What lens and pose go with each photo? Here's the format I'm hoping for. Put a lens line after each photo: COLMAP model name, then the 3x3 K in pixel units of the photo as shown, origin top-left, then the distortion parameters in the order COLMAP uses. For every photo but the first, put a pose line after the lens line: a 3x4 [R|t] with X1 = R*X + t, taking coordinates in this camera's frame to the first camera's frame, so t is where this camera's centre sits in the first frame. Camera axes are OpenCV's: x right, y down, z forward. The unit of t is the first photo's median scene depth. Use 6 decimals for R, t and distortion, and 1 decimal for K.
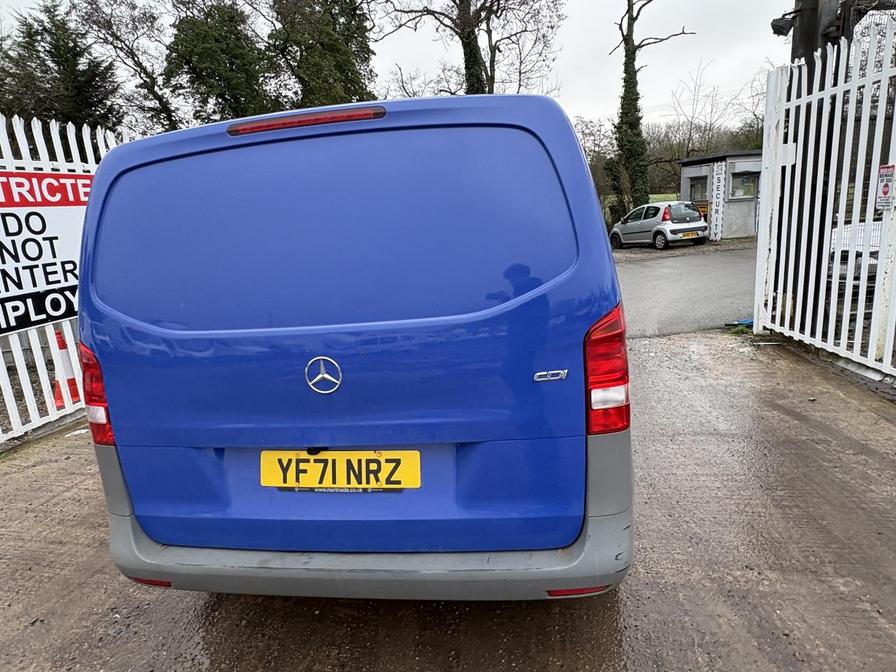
lens RADIAL K [[537.5, 0, 448.4], [0, 537.5, 335.6], [0, 0, 1]] dist [0.005236, -0.003700]
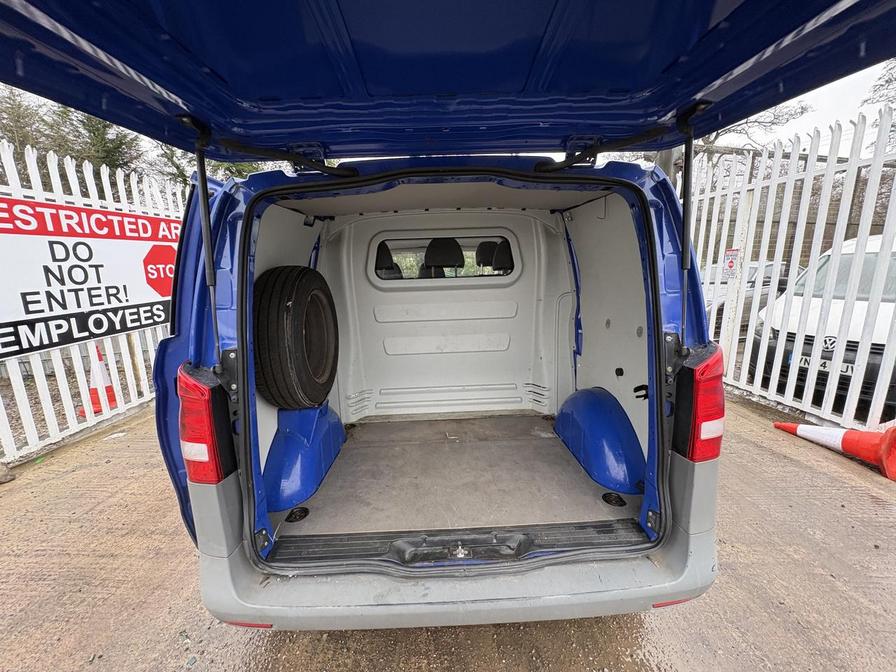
lens RADIAL K [[358.2, 0, 447.4], [0, 358.2, 335.8], [0, 0, 1]] dist [-0.001866, 0.000932]
pose [[0.983677, 0.020671, 0.178753, -0.134509], [-0.014822, 0.999312, -0.033999, -0.016810], [-0.179333, 0.030794, 0.983306, 0.119129]]
